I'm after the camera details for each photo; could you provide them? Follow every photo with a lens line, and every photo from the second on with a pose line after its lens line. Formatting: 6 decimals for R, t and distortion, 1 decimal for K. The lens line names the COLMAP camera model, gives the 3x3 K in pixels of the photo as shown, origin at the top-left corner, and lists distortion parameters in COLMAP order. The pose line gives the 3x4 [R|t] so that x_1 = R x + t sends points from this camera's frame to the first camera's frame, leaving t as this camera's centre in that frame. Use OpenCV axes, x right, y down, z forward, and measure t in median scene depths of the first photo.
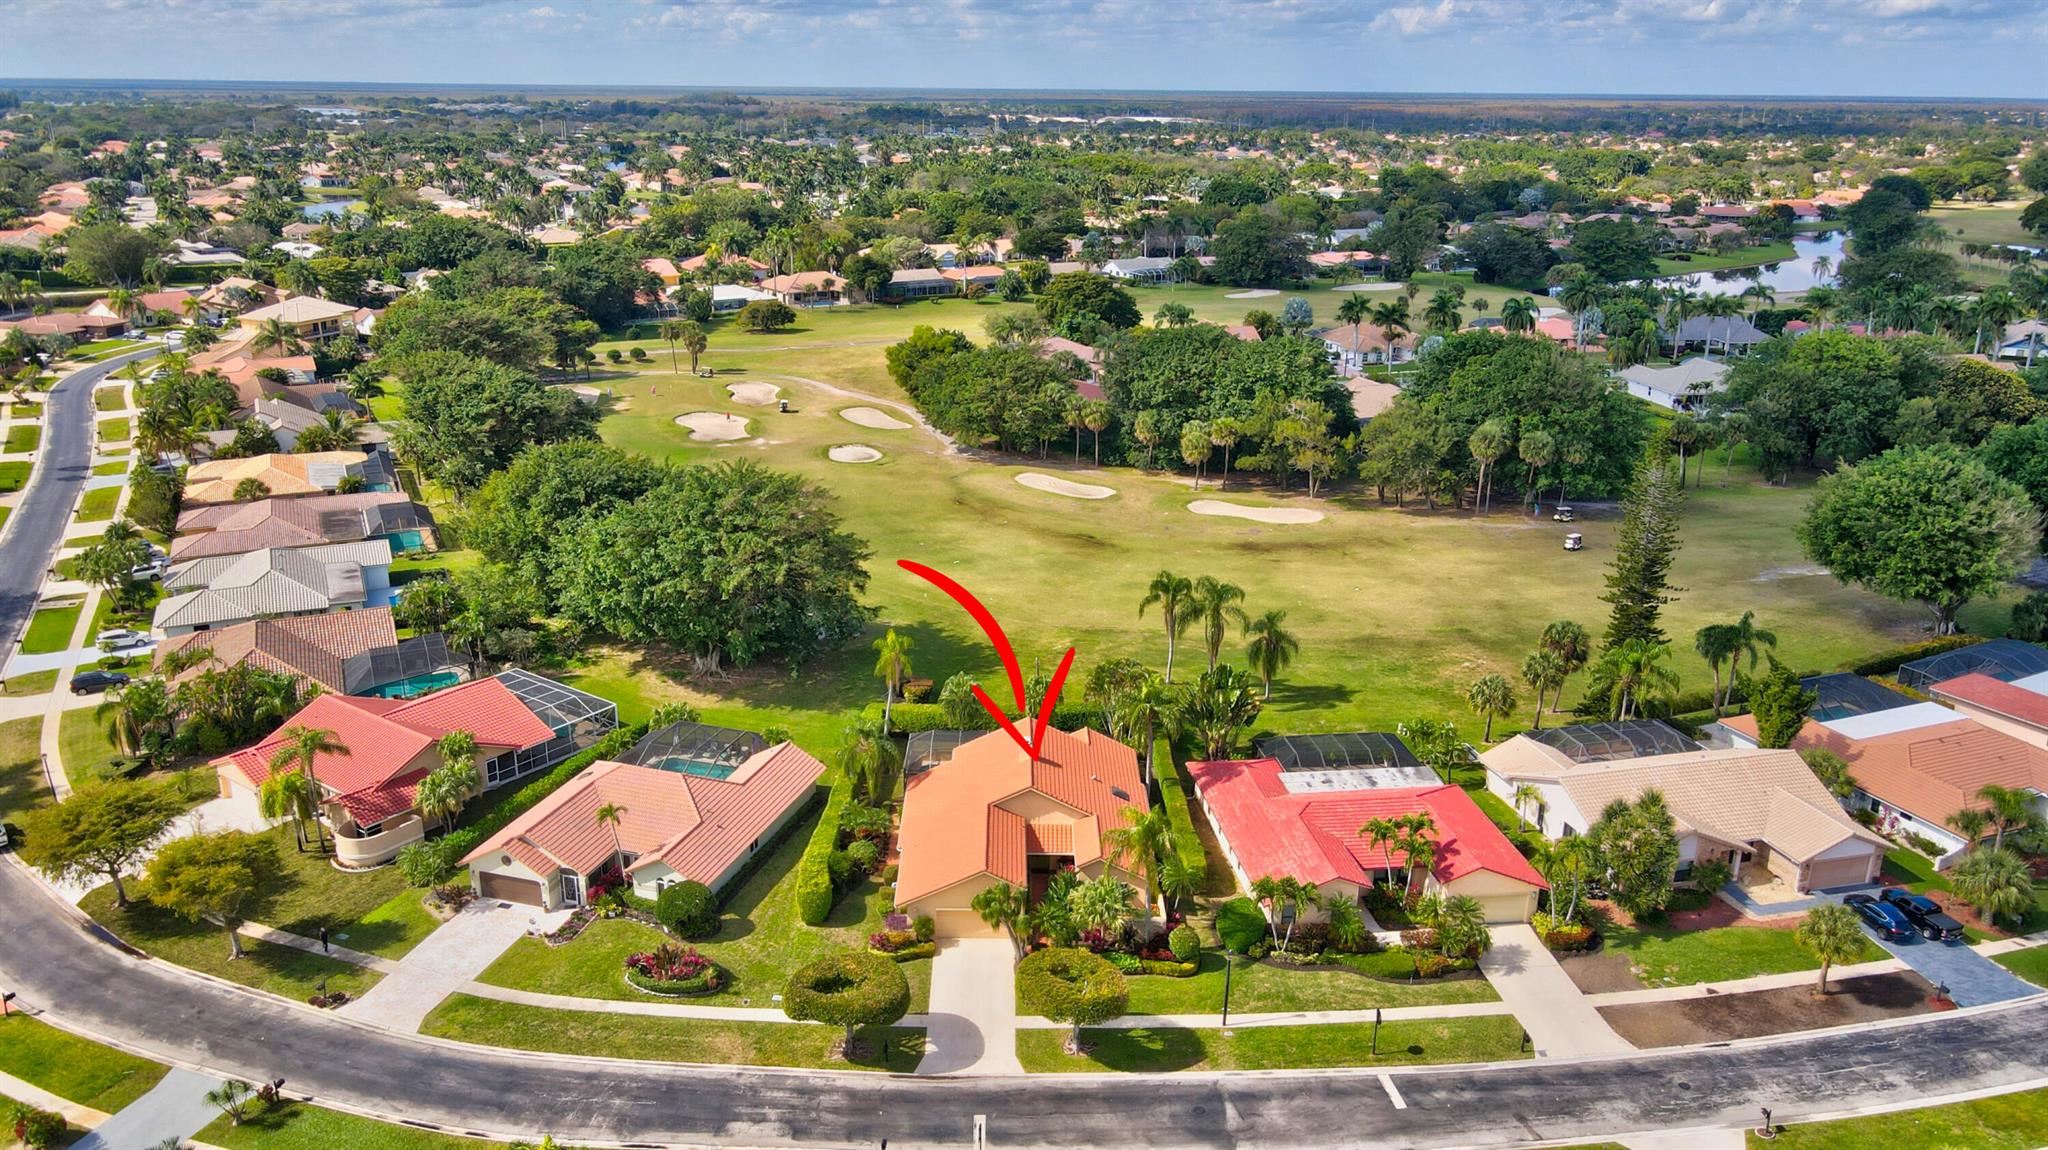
lens RADIAL K [[1532.5, 0, 1016.7], [0, 1532.5, 590.6], [0, 0, 1]] dist [0.001221, 0.027698]
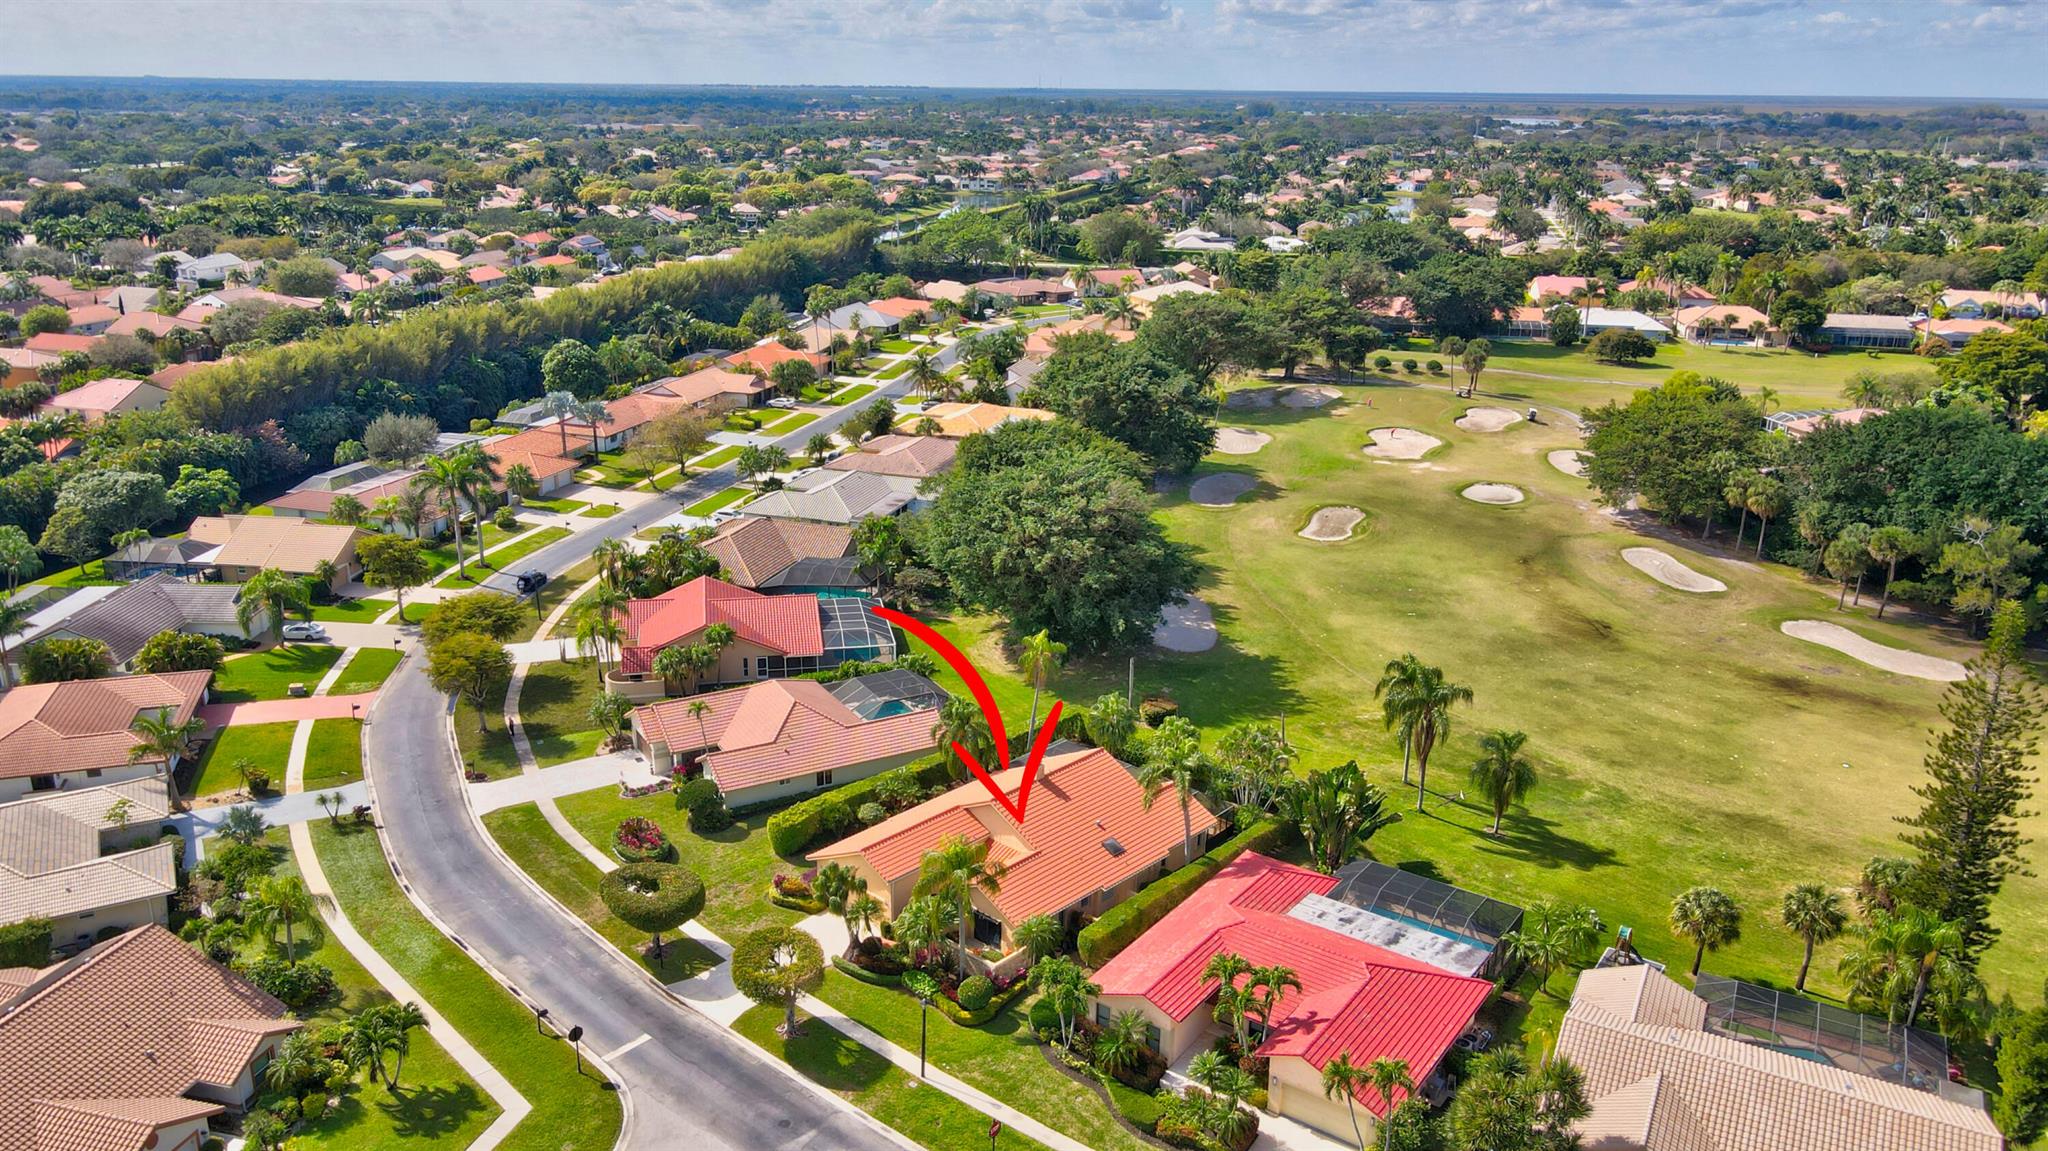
lens RADIAL K [[1532.5, 0, 1006.6], [0, 1532.5, 585.4], [0, 0, 1]] dist [0.001221, 0.027698]
pose [[0.730452, 0.215041, -0.648226, 0.504811], [-0.221197, 0.972467, 0.073349, -0.066176], [0.646152, 0.089808, 0.757907, 0.197024]]
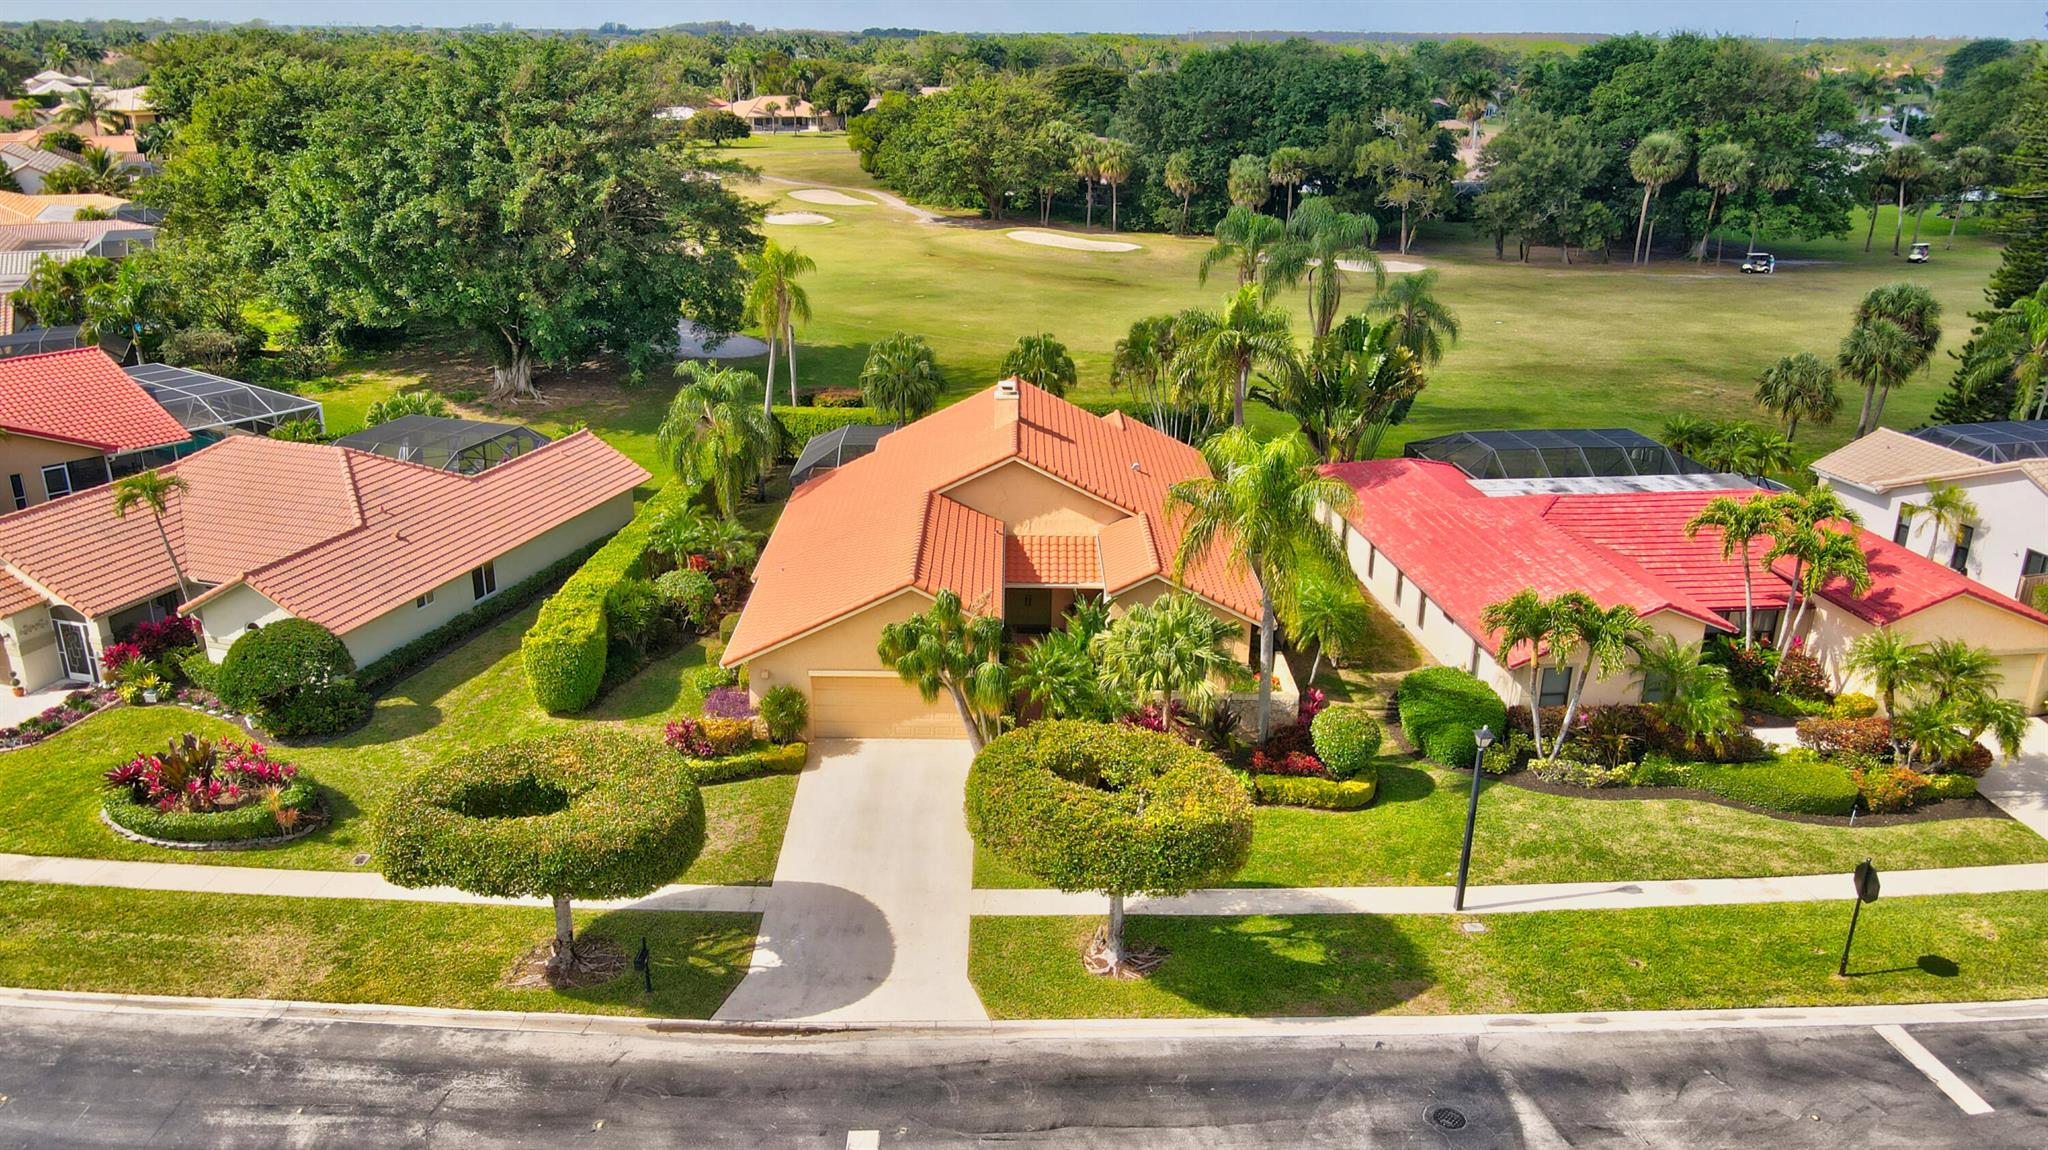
lens RADIAL K [[1532.5, 0, 1018.2], [0, 1532.5, 575.4], [0, 0, 1]] dist [0.001221, 0.027698]
pose [[0.999999, -0.000354, -0.001108, 0.008797], [0.000377, 0.999782, 0.020853, 0.126108], [0.001100, -0.020854, 0.999782, 0.398876]]
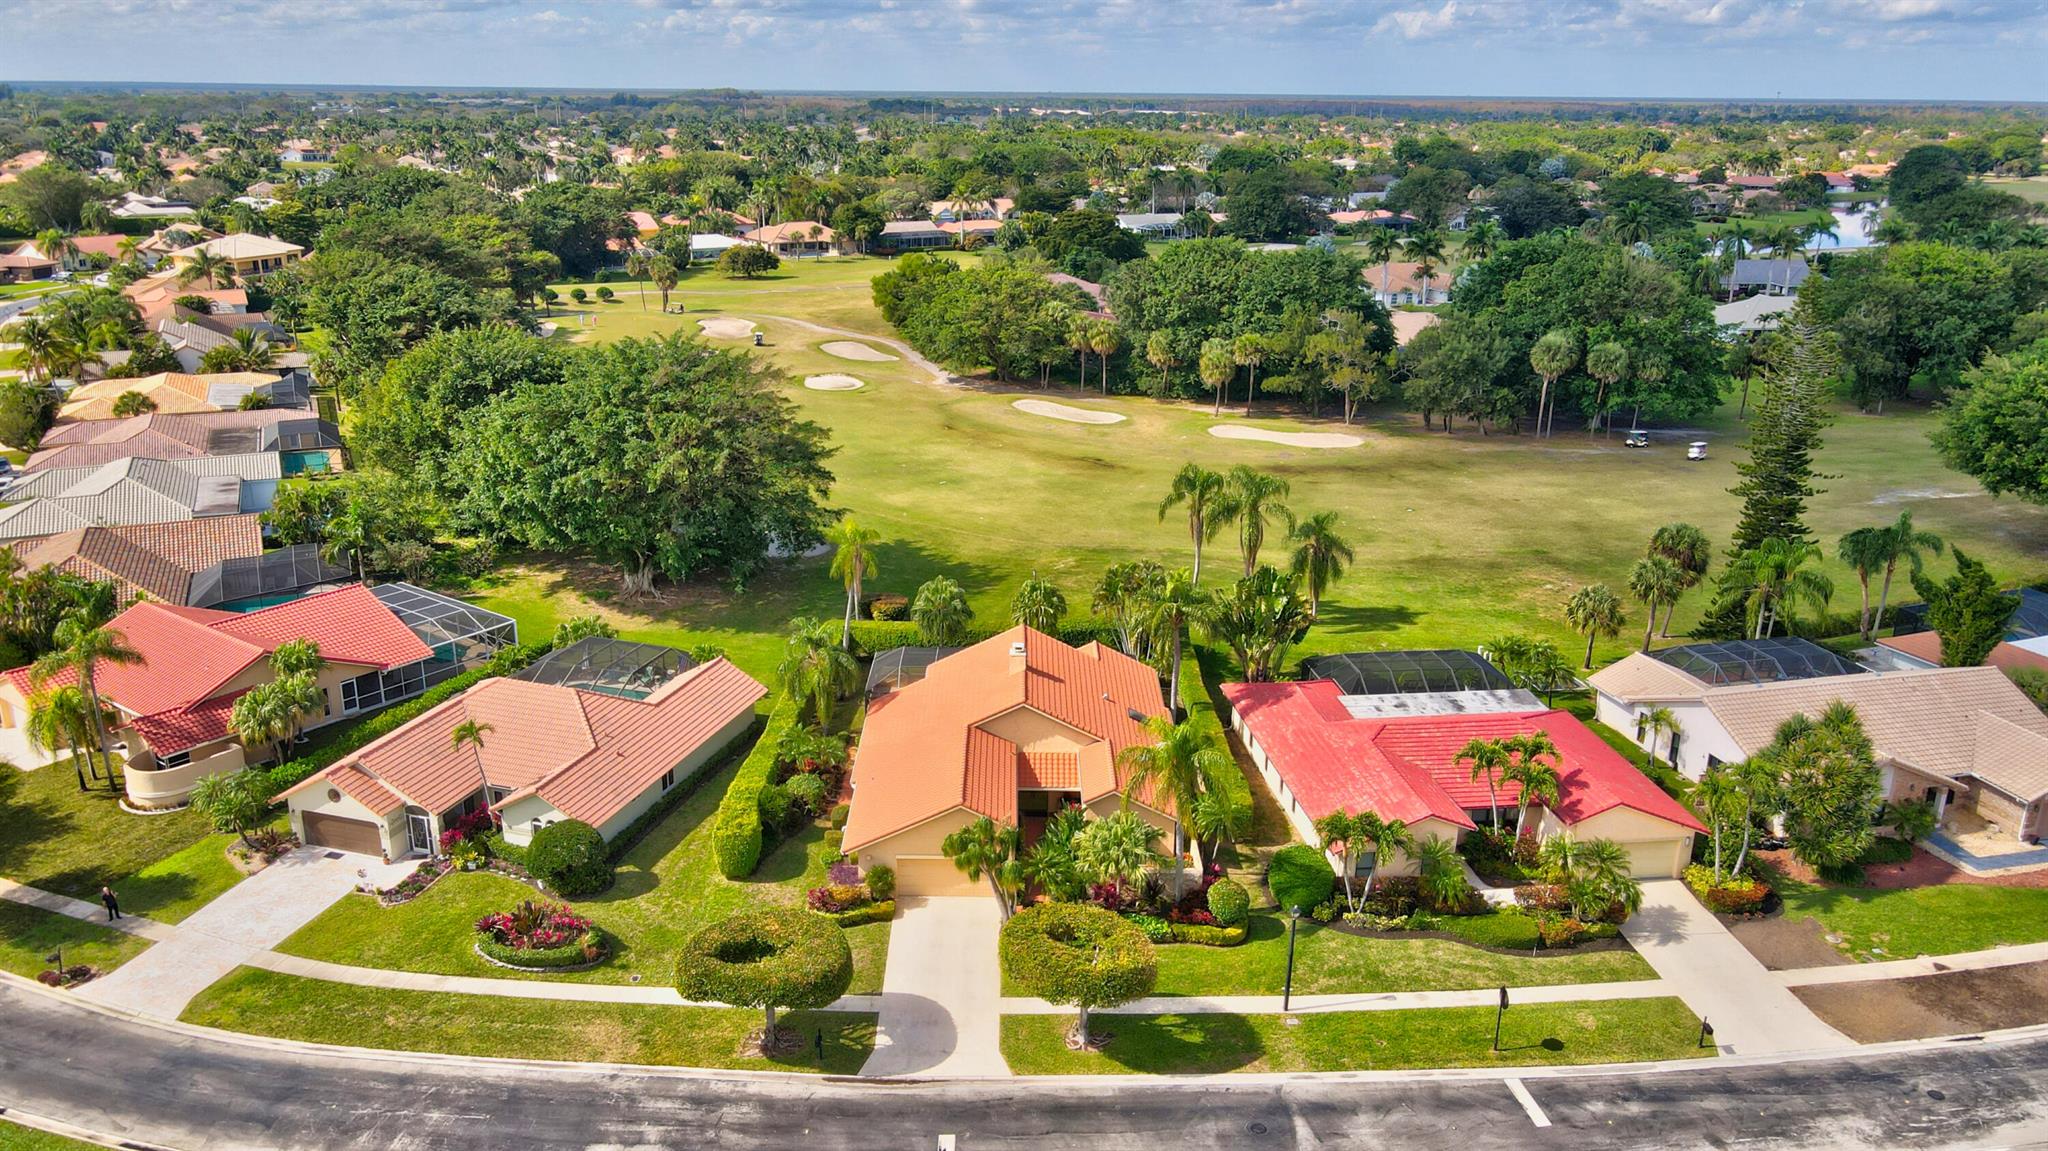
lens RADIAL K [[1532.5, 0, 1016.9], [0, 1532.5, 580.4], [0, 0, 1]] dist [0.001221, 0.027698]
pose [[0.999997, 0.000428, -0.002288, 0.006009], [-0.000449, 0.999959, -0.008992, 0.059259], [0.002284, 0.008993, 0.999957, 0.185530]]
